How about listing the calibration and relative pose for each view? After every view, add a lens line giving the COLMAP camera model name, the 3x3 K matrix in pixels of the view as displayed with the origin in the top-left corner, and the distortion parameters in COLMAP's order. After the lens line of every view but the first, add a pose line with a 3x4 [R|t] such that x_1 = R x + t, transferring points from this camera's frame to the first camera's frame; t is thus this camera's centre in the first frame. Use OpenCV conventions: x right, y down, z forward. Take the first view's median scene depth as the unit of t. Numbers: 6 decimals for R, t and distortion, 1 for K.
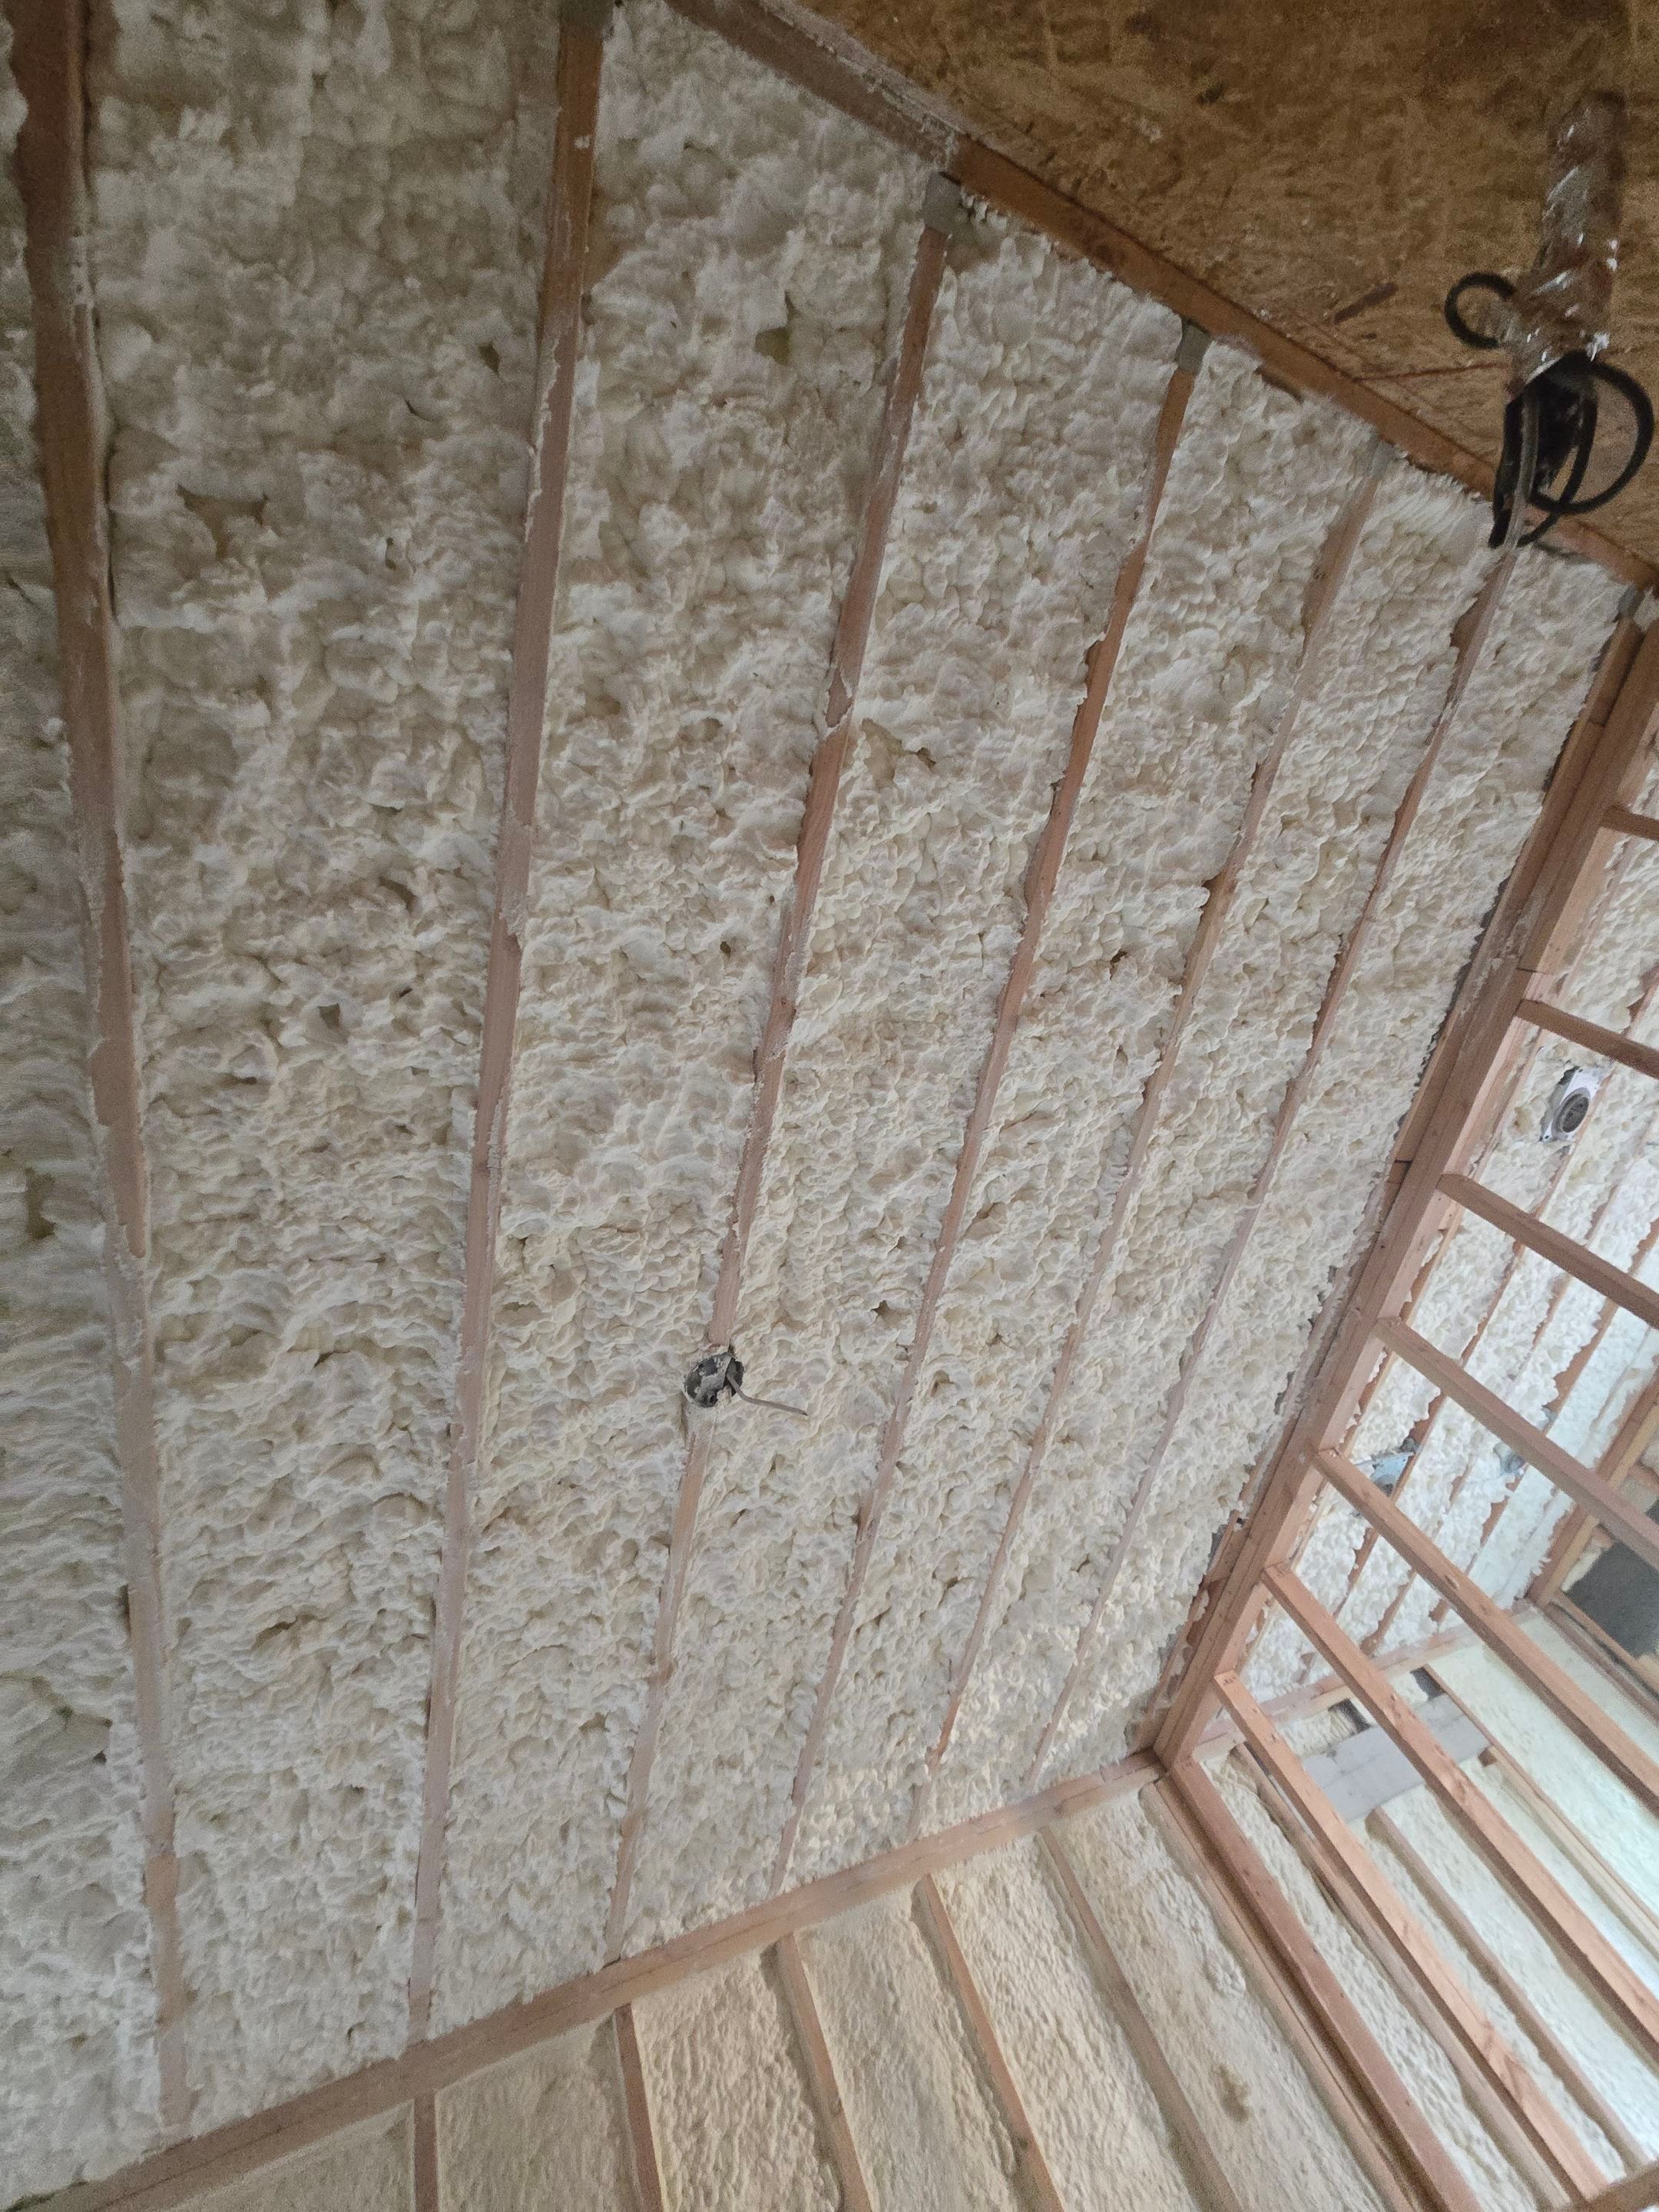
lens RADIAL K [[896.8, 0, 829.5], [0, 896.8, 1106.0], [0, 0, 1]] dist [0.004401, 0.000446]
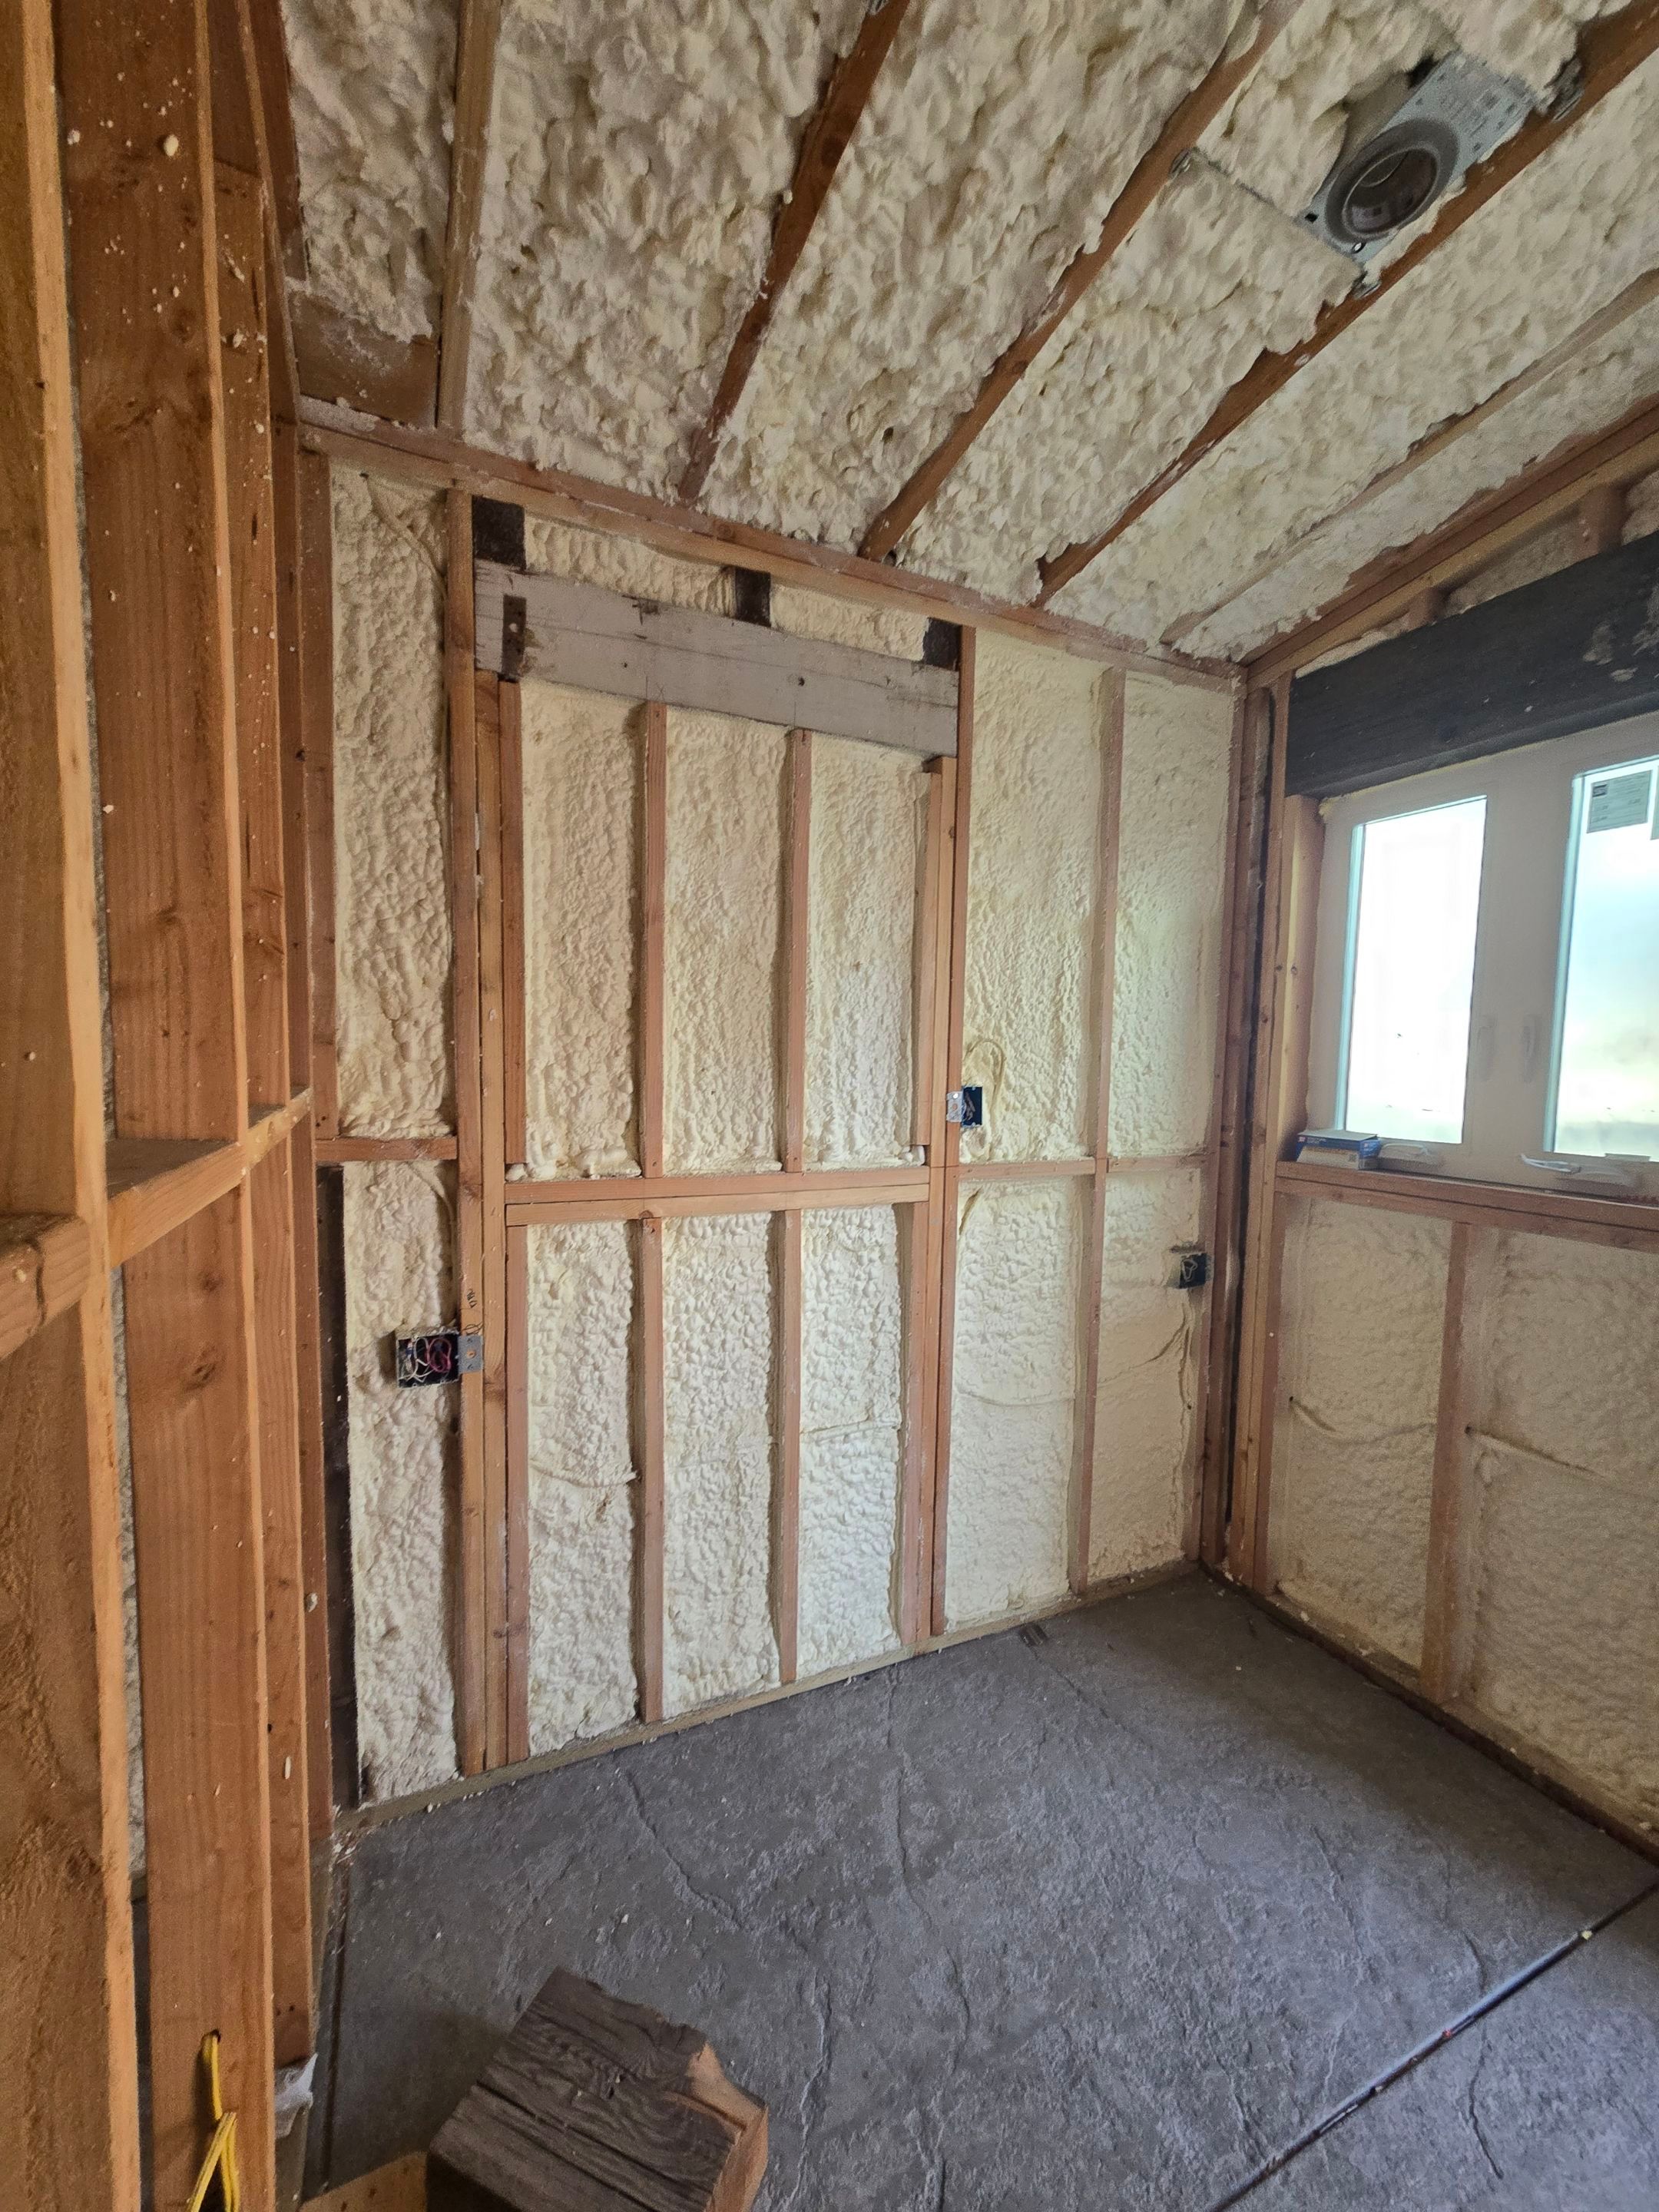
lens RADIAL K [[893.6, 0, 870.4], [0, 893.6, 1126.8], [0, 0, 1]] dist [0.006447, -0.002829]
pose [[0.903037, 0.379363, 0.201512, 0.655544], [-0.367527, 0.439496, 0.819614, 0.340923], [0.222368, -0.814203, 0.536307, 0.454453]]
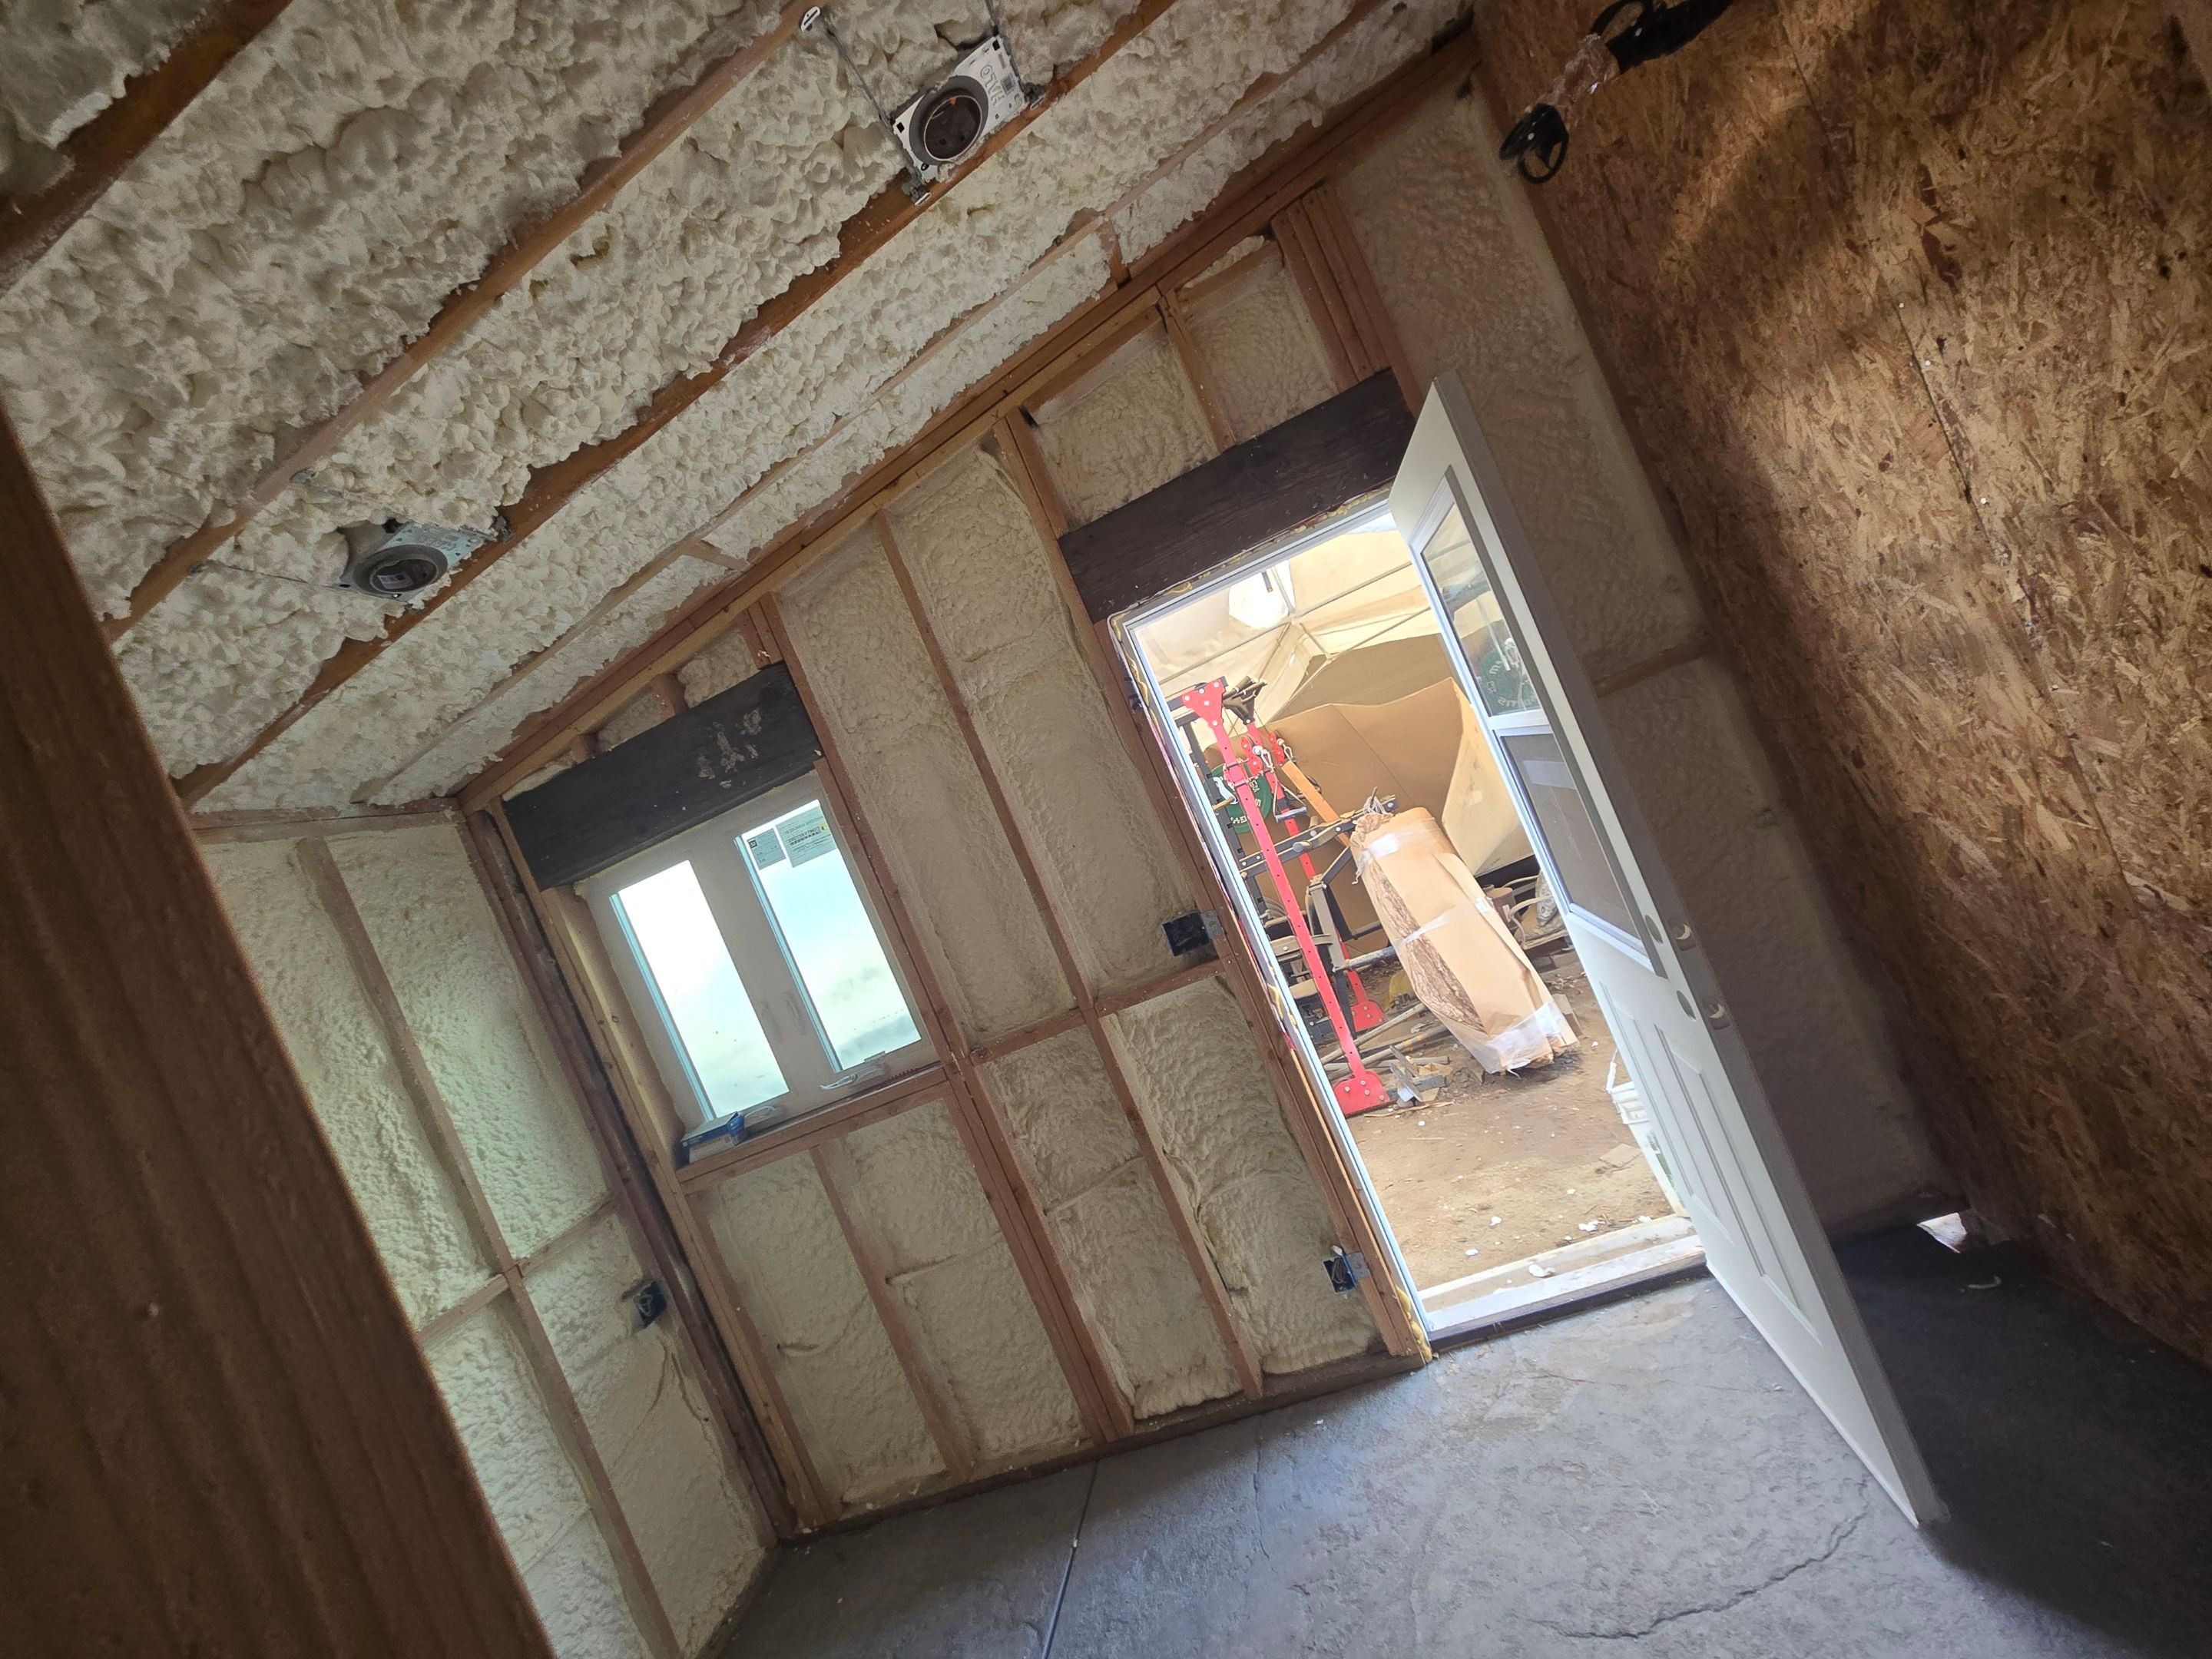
lens RADIAL K [[896.8, 0, 1106.0], [0, 896.8, 829.5], [0, 0, 1]] dist [0.004401, 0.000446]
pose [[0.552178, 0.158987, 0.818427, 0.594219], [-0.561867, 0.796207, 0.224411, 0.161255], [-0.615959, -0.583761, 0.528978, 0.388093]]
